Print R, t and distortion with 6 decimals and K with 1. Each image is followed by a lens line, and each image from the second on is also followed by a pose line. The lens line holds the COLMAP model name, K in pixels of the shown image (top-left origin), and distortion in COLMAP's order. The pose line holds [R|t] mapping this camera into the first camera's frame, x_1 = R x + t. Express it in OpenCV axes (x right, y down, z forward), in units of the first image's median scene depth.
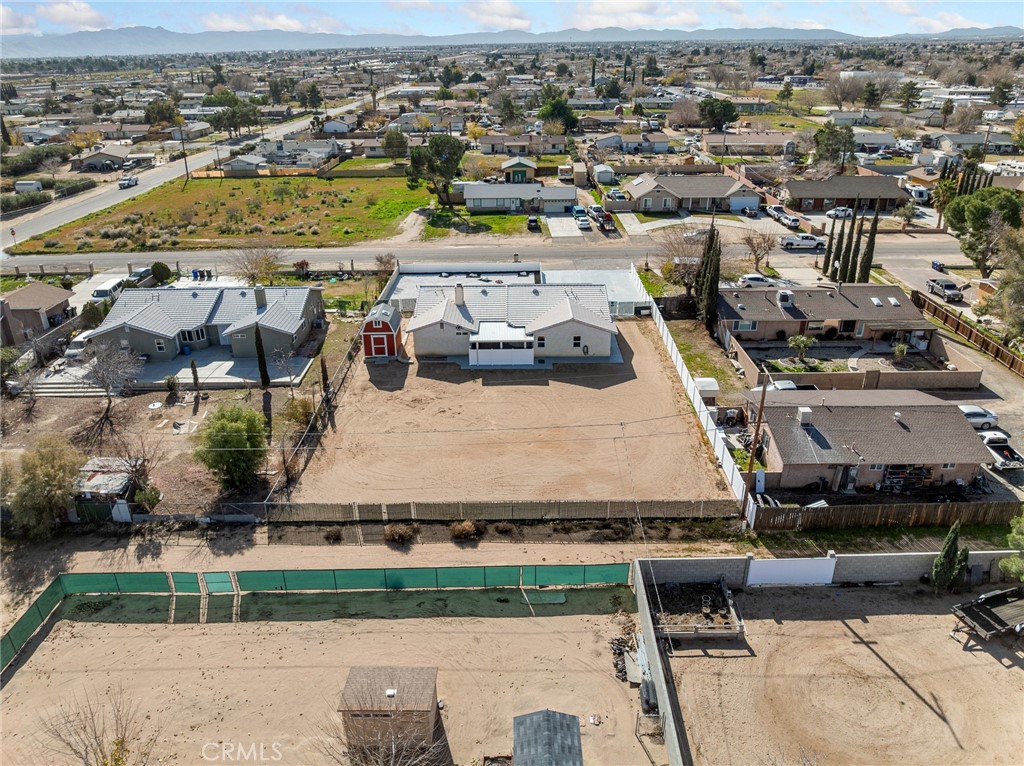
lens RADIAL K [[713.2, 0, 512.0], [0, 713.2, 383.0], [0, 0, 1]] dist [-0.023881, -0.058246]
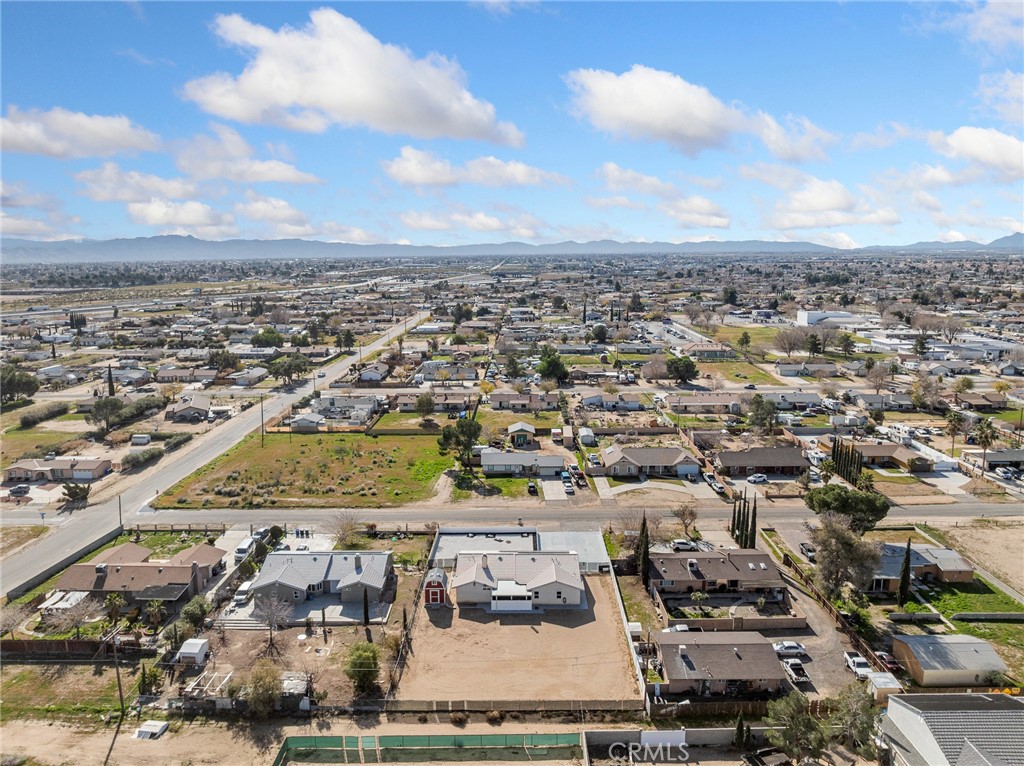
lens RADIAL K [[713.2, 0, 512.0], [0, 713.2, 383.0], [0, 0, 1]] dist [-0.023881, -0.058246]
pose [[0.999973, 0.007313, -0.000933, -0.015722], [-0.007299, 0.964312, -0.264667, -0.093761], [-0.001036, 0.264667, 0.964339, -0.659992]]
